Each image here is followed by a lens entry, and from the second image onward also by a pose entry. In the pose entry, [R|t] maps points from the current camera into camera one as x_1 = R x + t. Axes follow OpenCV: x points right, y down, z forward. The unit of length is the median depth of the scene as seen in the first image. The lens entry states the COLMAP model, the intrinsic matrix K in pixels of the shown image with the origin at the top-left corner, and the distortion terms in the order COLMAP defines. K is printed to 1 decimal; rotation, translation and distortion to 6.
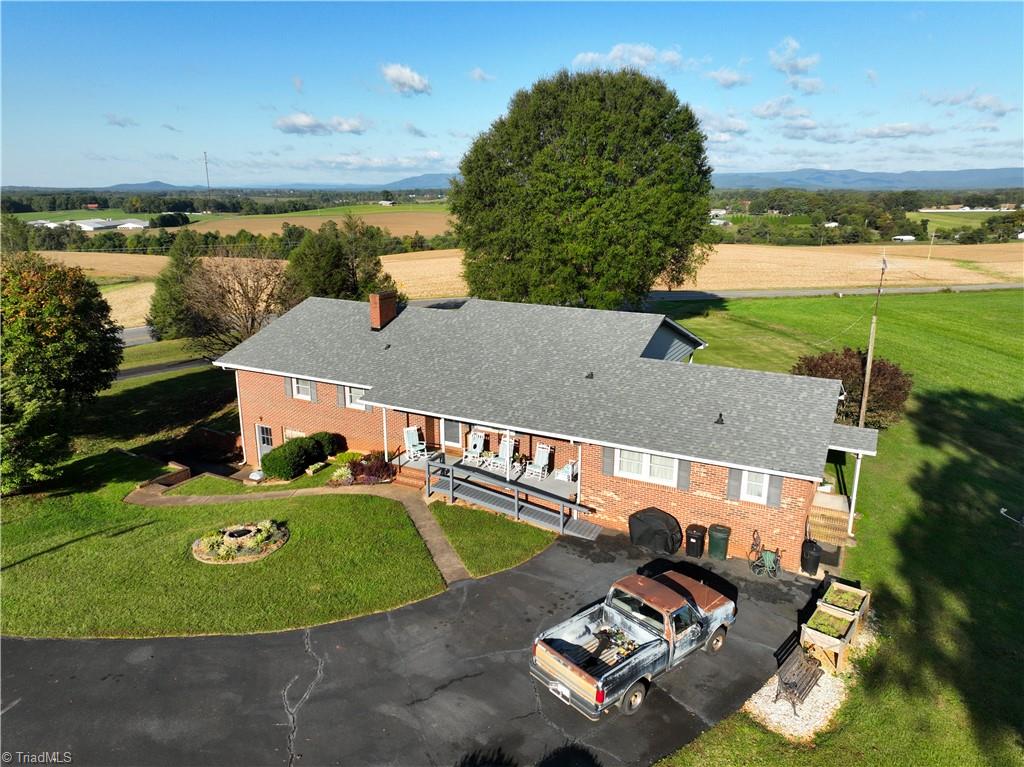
lens RADIAL K [[708.7, 0, 512.0], [0, 708.7, 383.5], [0, 0, 1]] dist [0.002808, 0.003323]
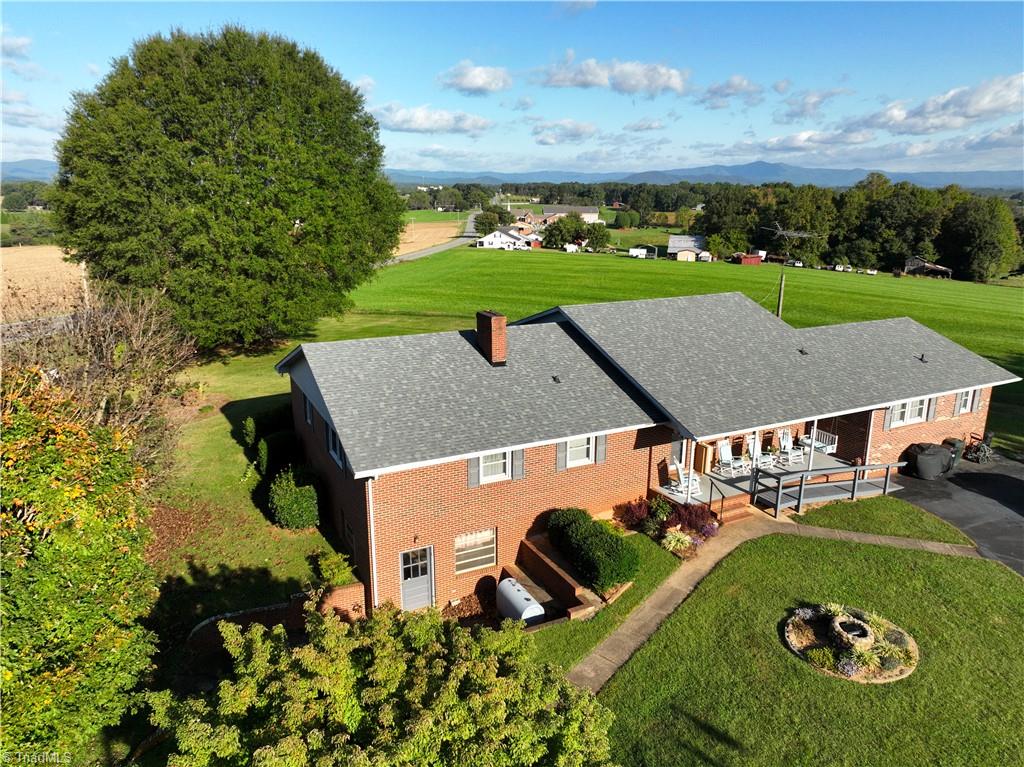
lens RADIAL K [[708.7, 0, 512.0], [0, 708.7, 383.5], [0, 0, 1]] dist [0.002808, 0.003323]
pose [[0.578043, -0.216863, 0.786662, -0.582093], [0.210860, 0.970993, 0.112737, -0.104029], [-0.788292, 0.100709, 0.607004, 0.423099]]
